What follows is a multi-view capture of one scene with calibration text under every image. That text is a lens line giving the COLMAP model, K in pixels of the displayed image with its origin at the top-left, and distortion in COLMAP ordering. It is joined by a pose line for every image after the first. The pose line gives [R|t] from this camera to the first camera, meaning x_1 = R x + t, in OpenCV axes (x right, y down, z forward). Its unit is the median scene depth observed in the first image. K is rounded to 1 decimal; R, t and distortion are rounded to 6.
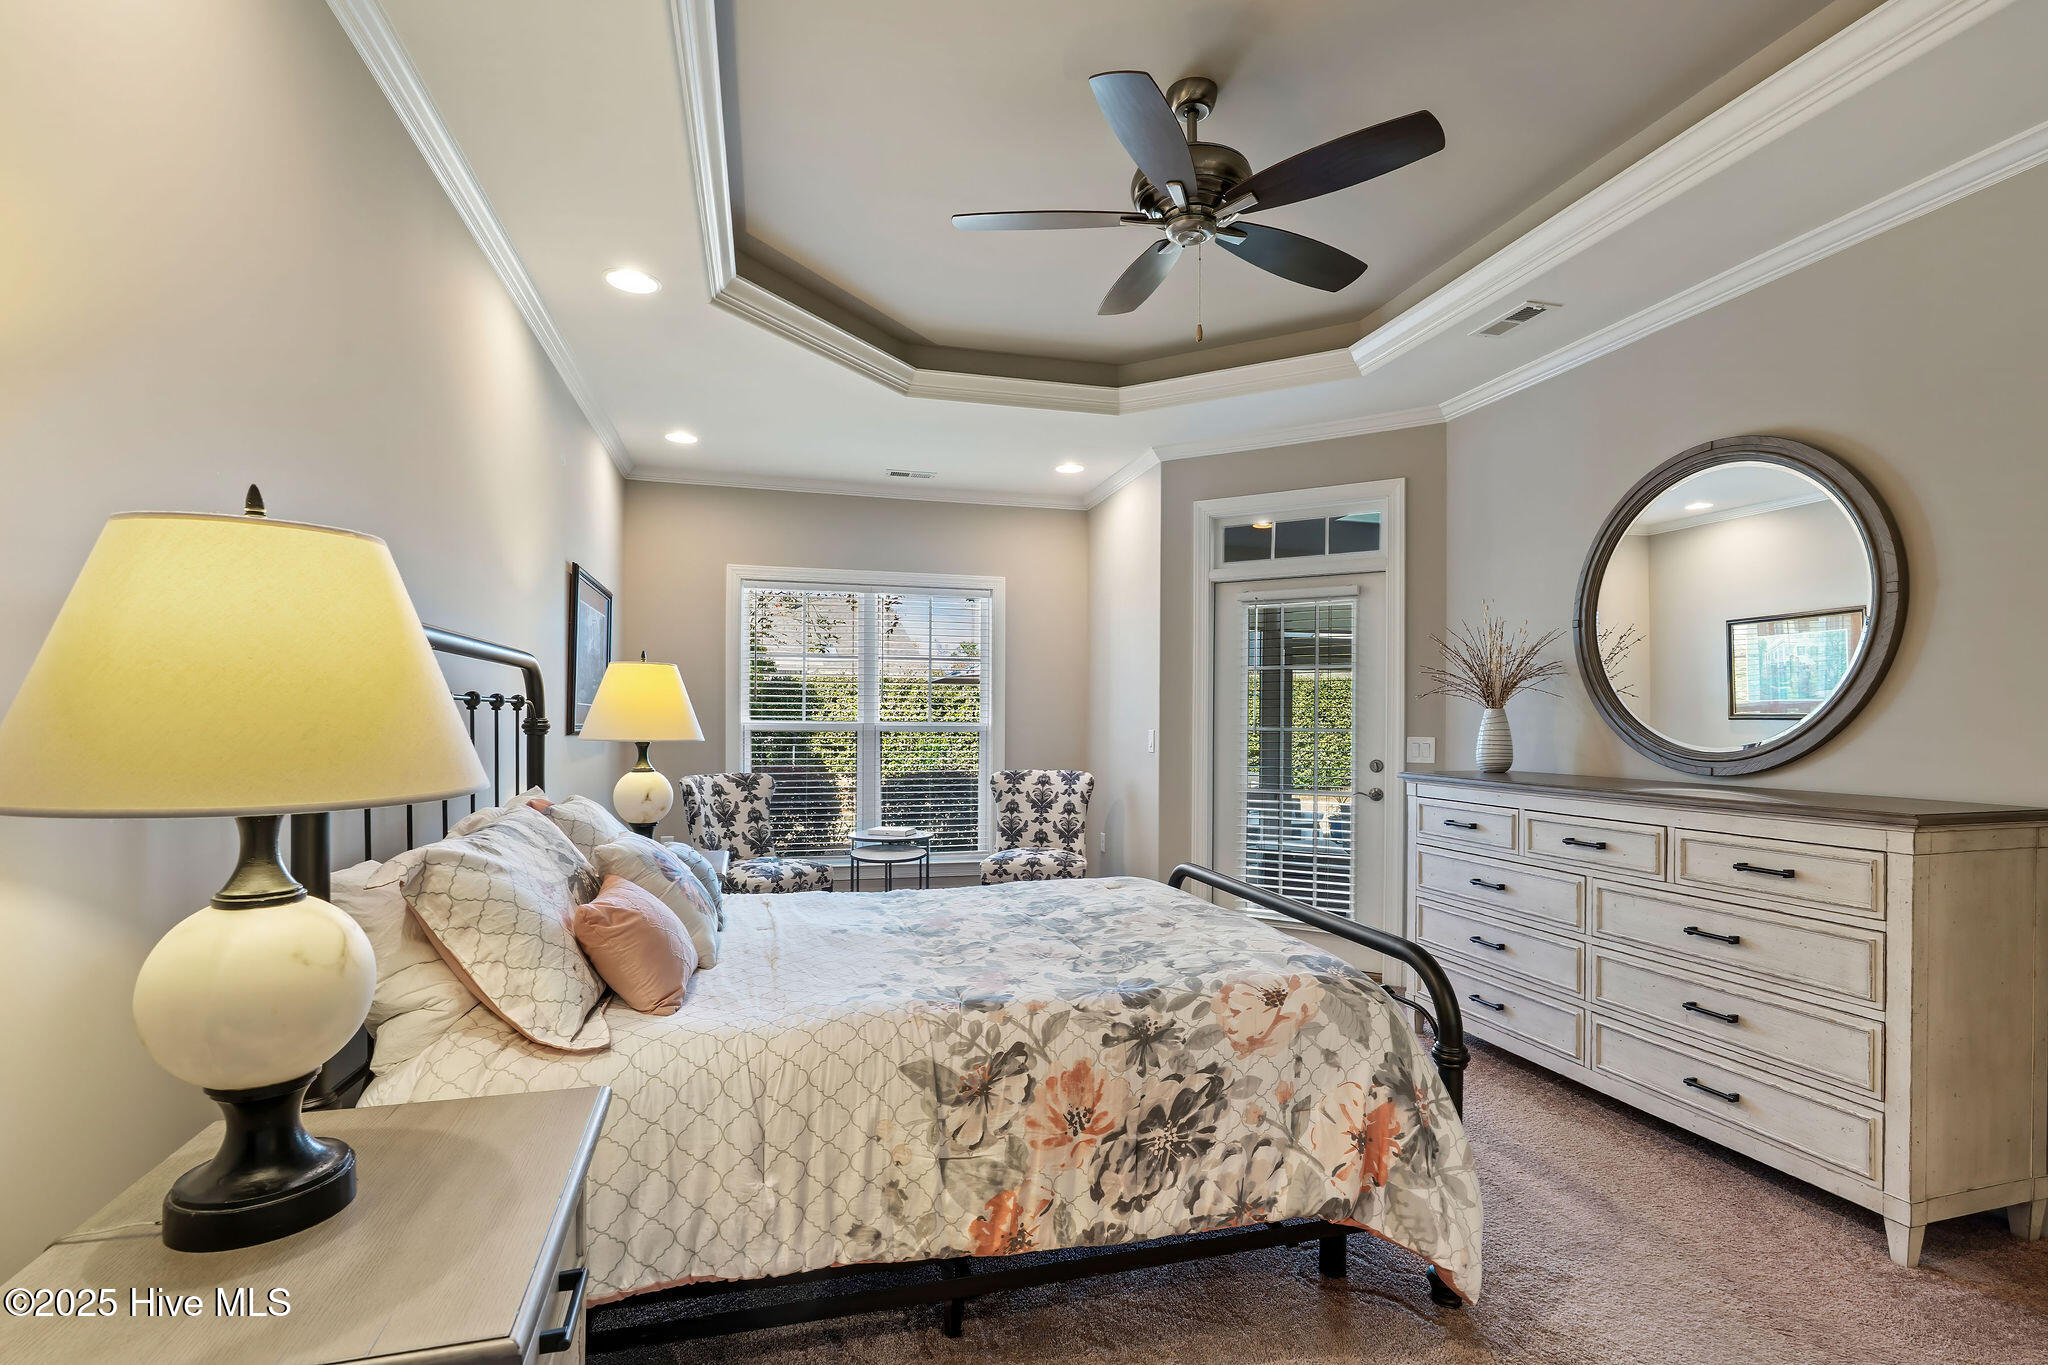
lens RADIAL K [[931.8, 0, 1041.4], [0, 931.8, 723.7], [0, 0, 1]] dist [-0.008326, 0.001451]
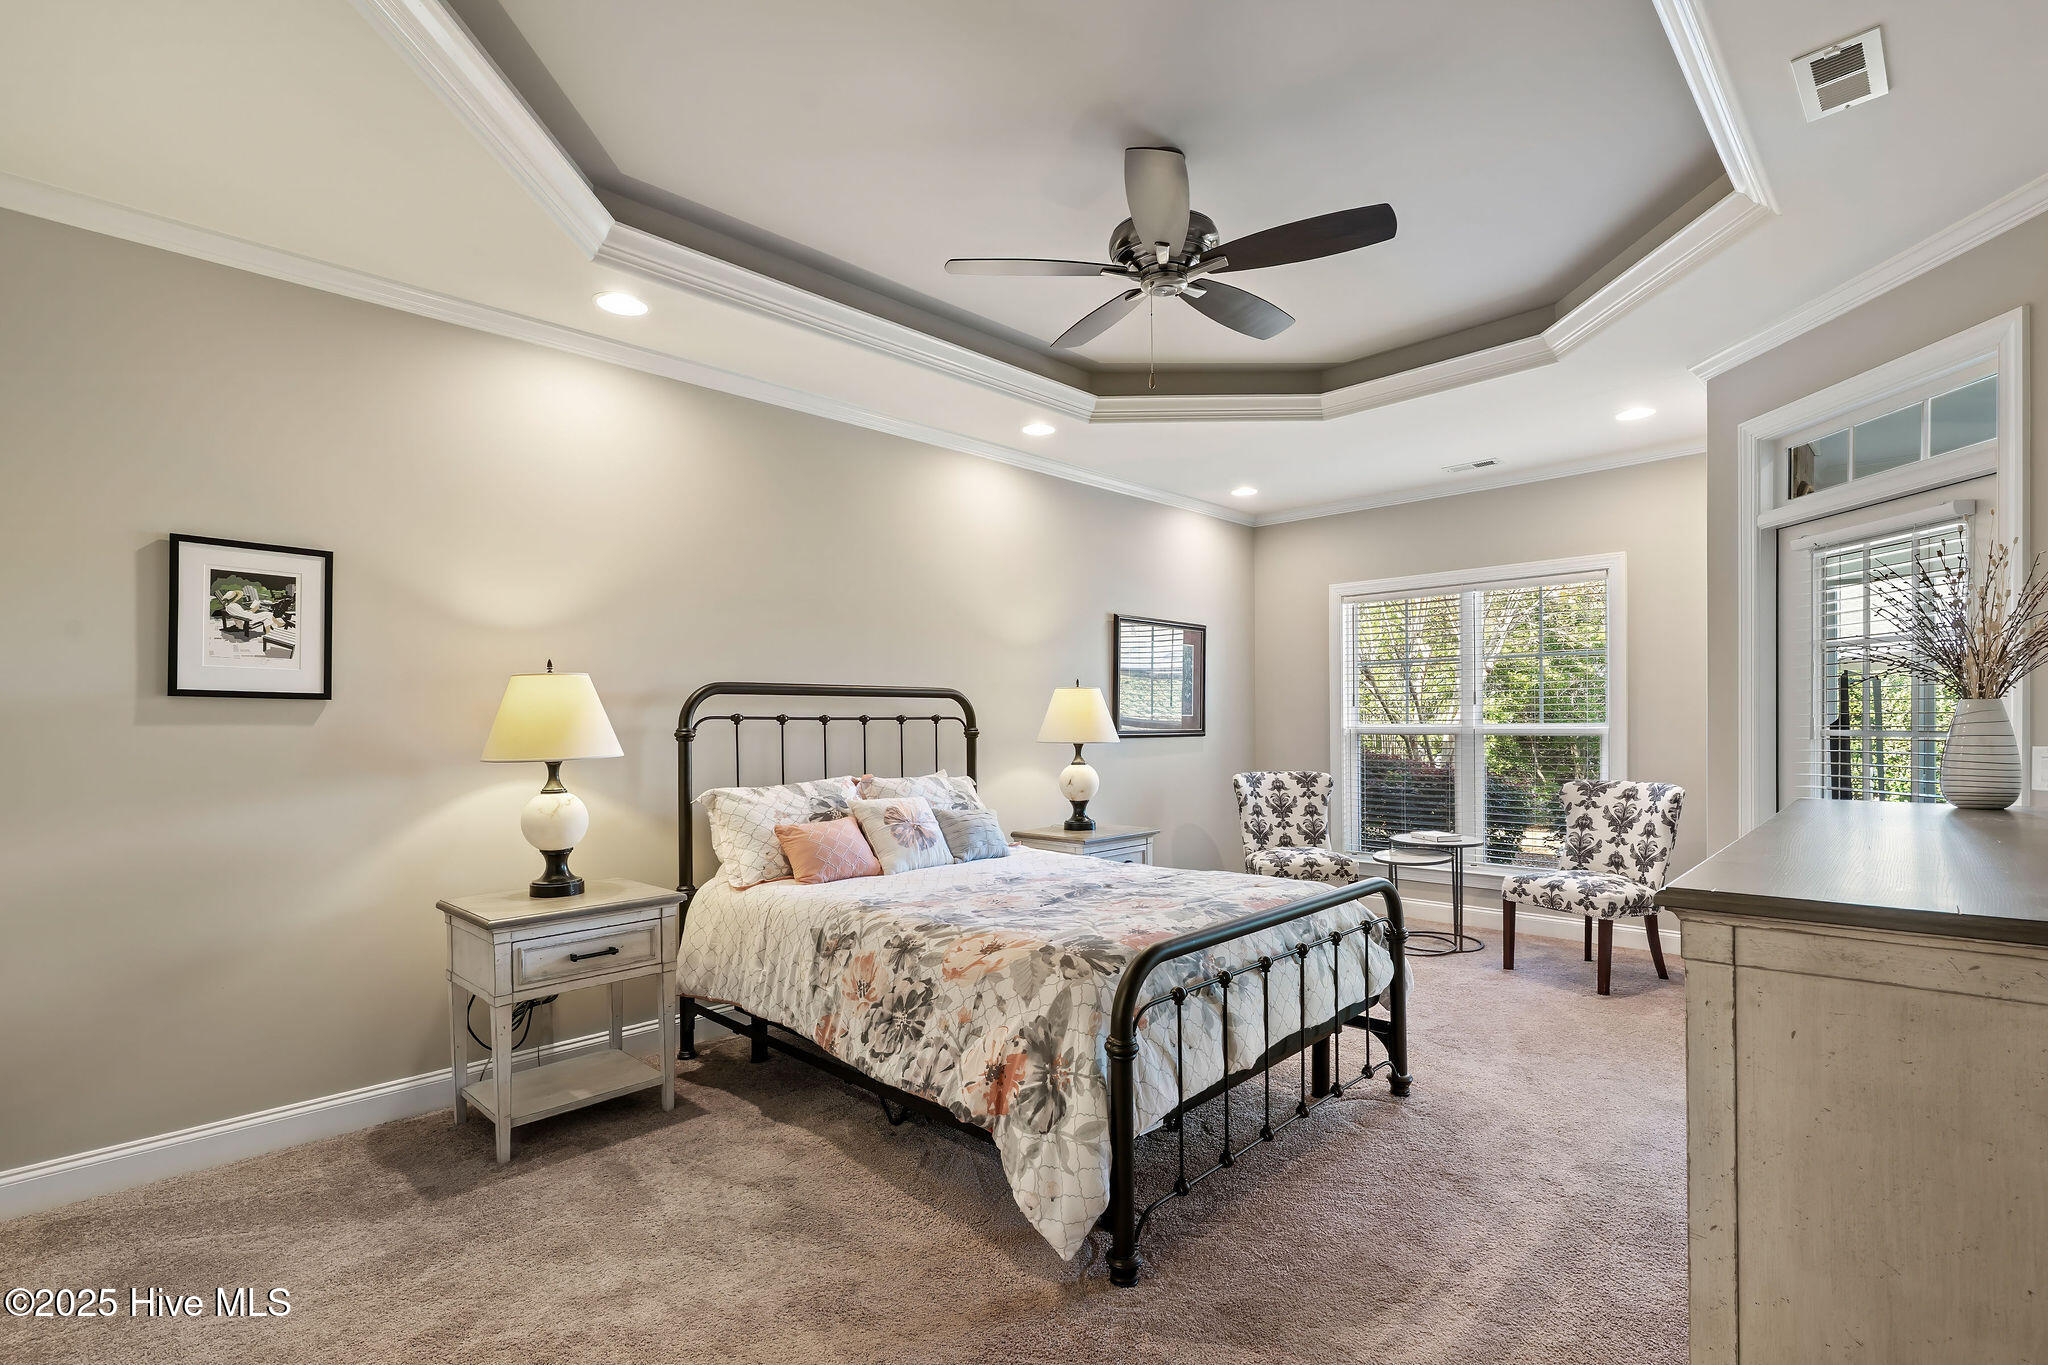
lens RADIAL K [[931.8, 0, 1053.6], [0, 931.8, 729.6], [0, 0, 1]] dist [-0.008326, 0.001451]
pose [[0.525662, -0.003902, -0.850685, 1.401712], [0.008048, 0.999968, 0.000387, -0.003750], [0.850656, -0.007049, 0.525676, 0.415048]]
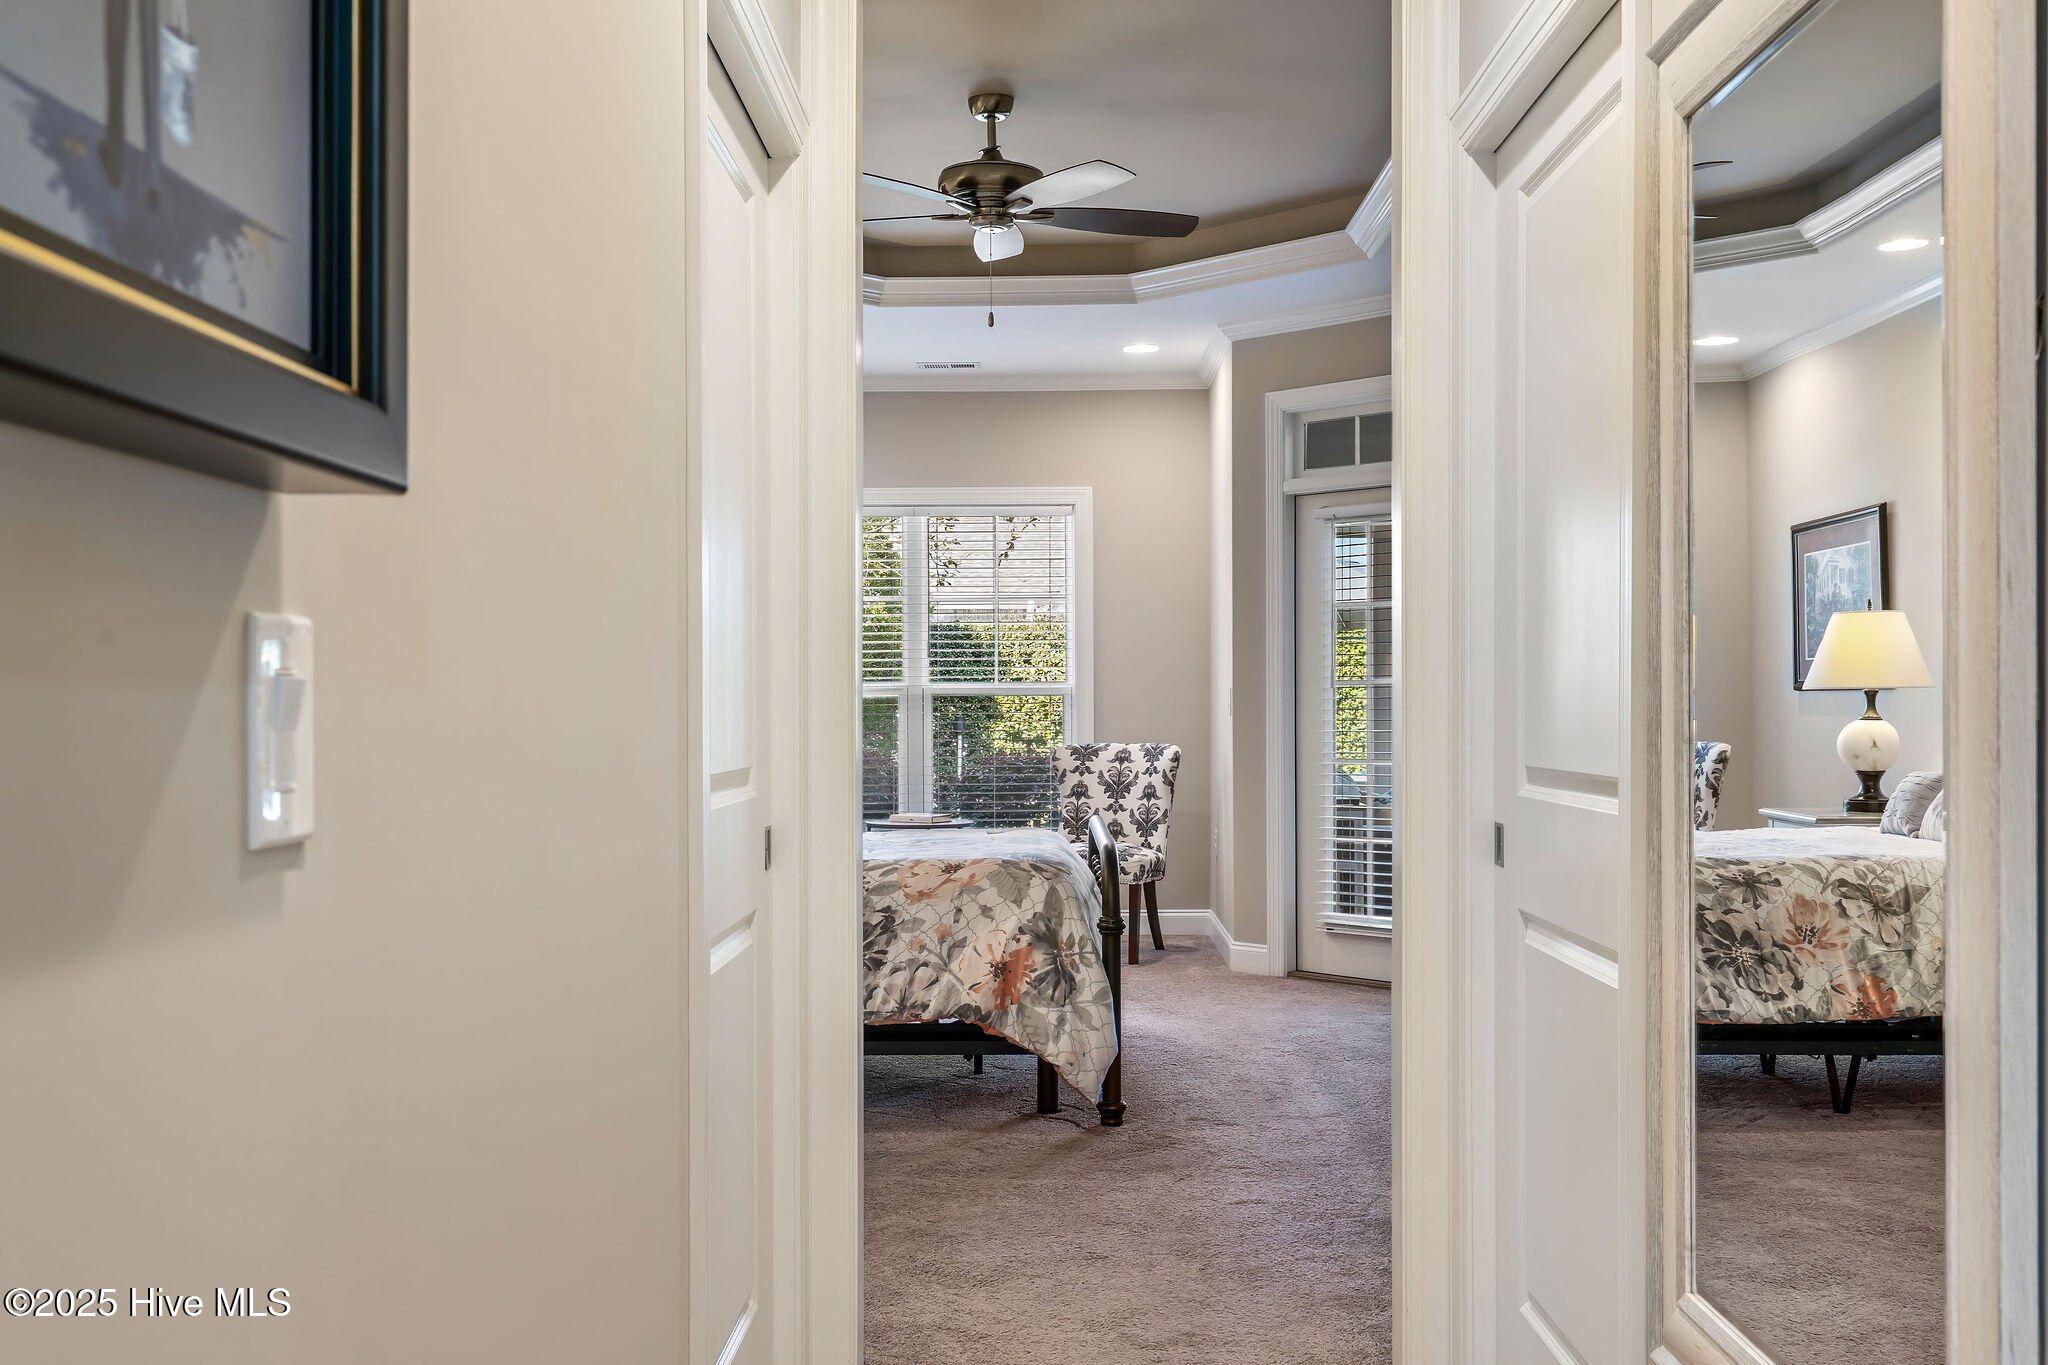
lens RADIAL K [[1865.3, 0, 1039.9], [0, 1865.3, 687.7], [0, 0, 1]] dist [0.065000, 0.000000]
pose [[0.963889, -0.012659, -0.266002, 1.101676], [0.009790, 0.999879, -0.012108, 0.071898], [0.266124, 0.009067, 0.963896, -1.561945]]
